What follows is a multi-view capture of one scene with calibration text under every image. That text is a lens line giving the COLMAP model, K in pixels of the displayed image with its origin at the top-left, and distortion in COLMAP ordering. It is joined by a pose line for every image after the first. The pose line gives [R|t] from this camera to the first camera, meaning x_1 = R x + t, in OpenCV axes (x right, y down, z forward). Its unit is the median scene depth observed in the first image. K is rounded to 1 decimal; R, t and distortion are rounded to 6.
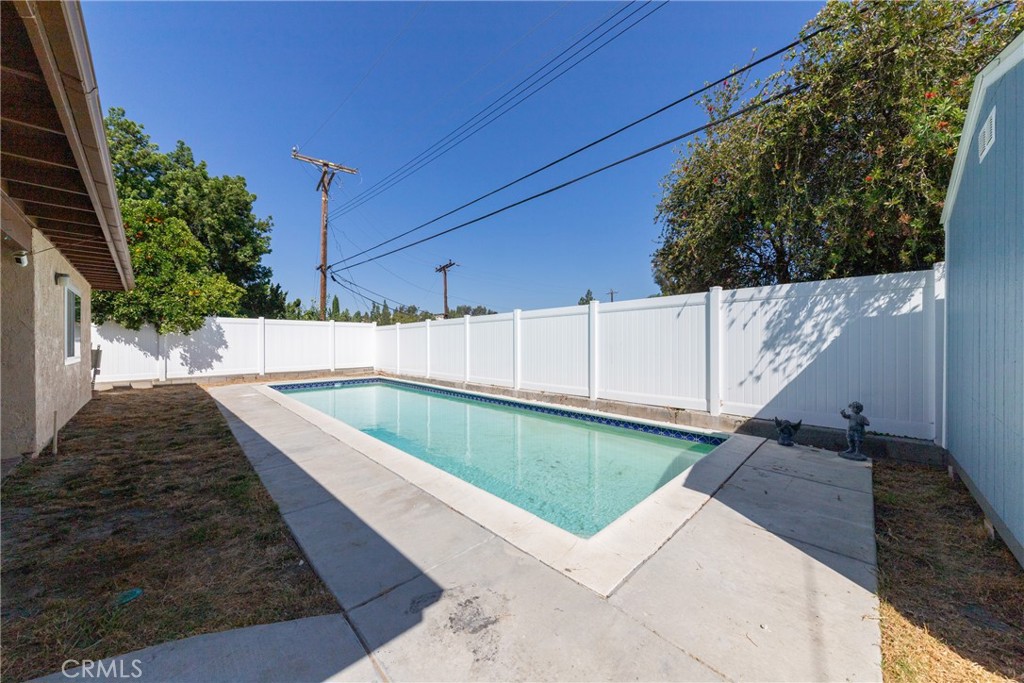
lens RADIAL K [[356.8, 0, 517.5], [0, 356.8, 343.4], [0, 0, 1]] dist [0.005761, -0.003796]
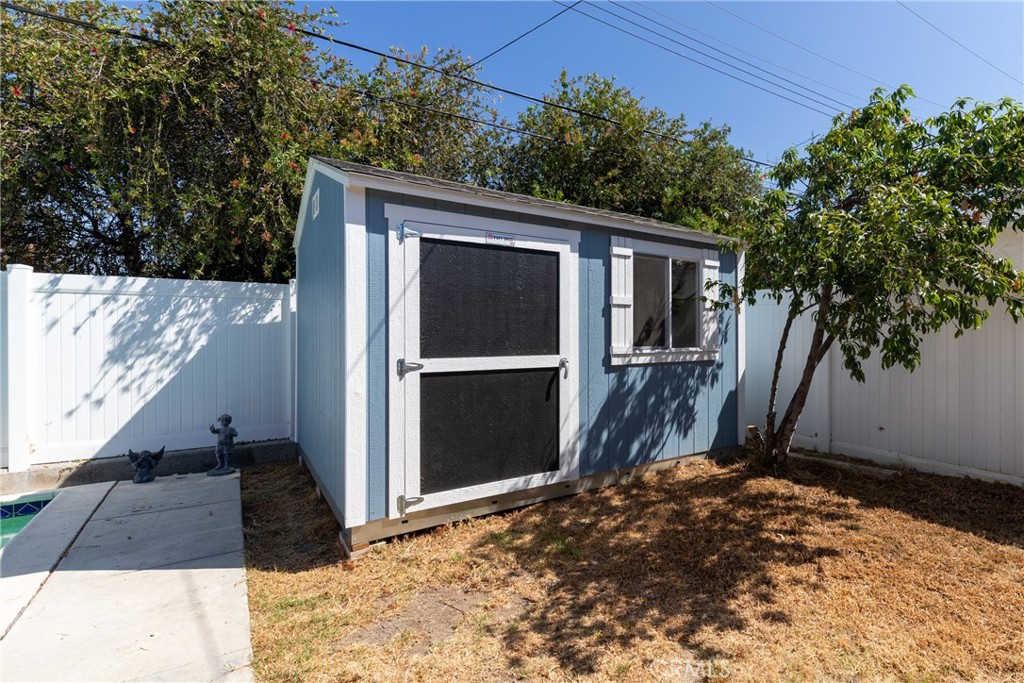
lens RADIAL K [[352.6, 0, 512.3], [0, 352.6, 360.5], [0, 0, 1]] dist [0.000671, -0.003823]
pose [[0.129253, -0.002885, 0.991607, 0.080633], [0.003877, 0.999990, 0.002404, 0.013941], [-0.991604, 0.003534, 0.129263, 0.082115]]
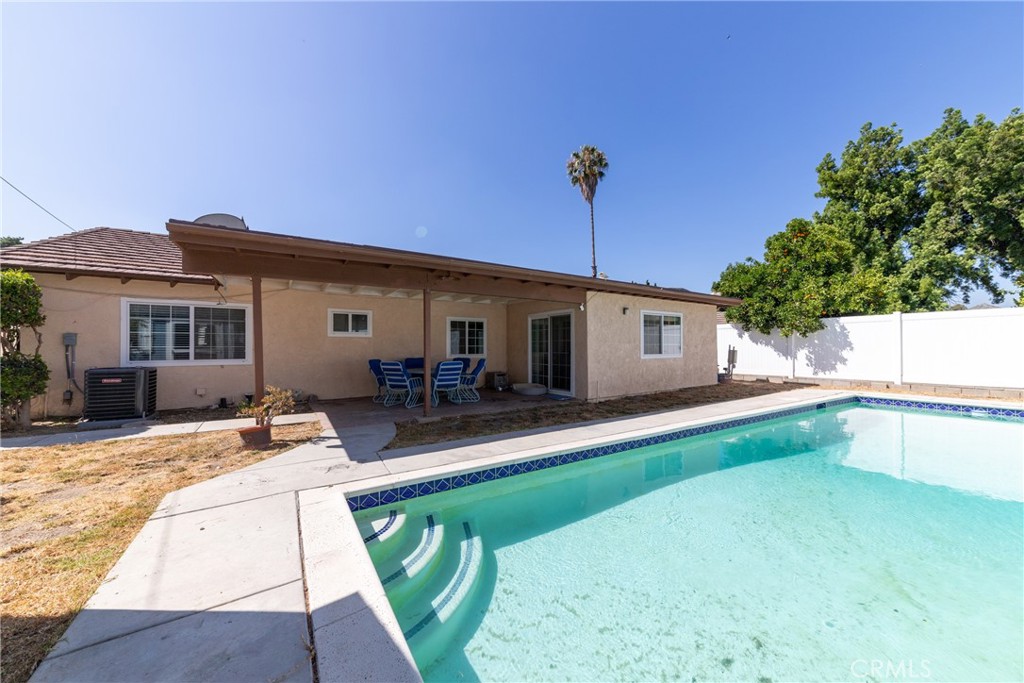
lens RADIAL K [[356.8, 0, 517.5], [0, 356.8, 343.4], [0, 0, 1]] dist [0.005761, -0.003796]
pose [[-0.218712, -0.005127, -0.975776, 1.913390], [0.005406, 0.999964, -0.006466, -0.020036], [0.975774, -0.006689, -0.218677, 2.688352]]
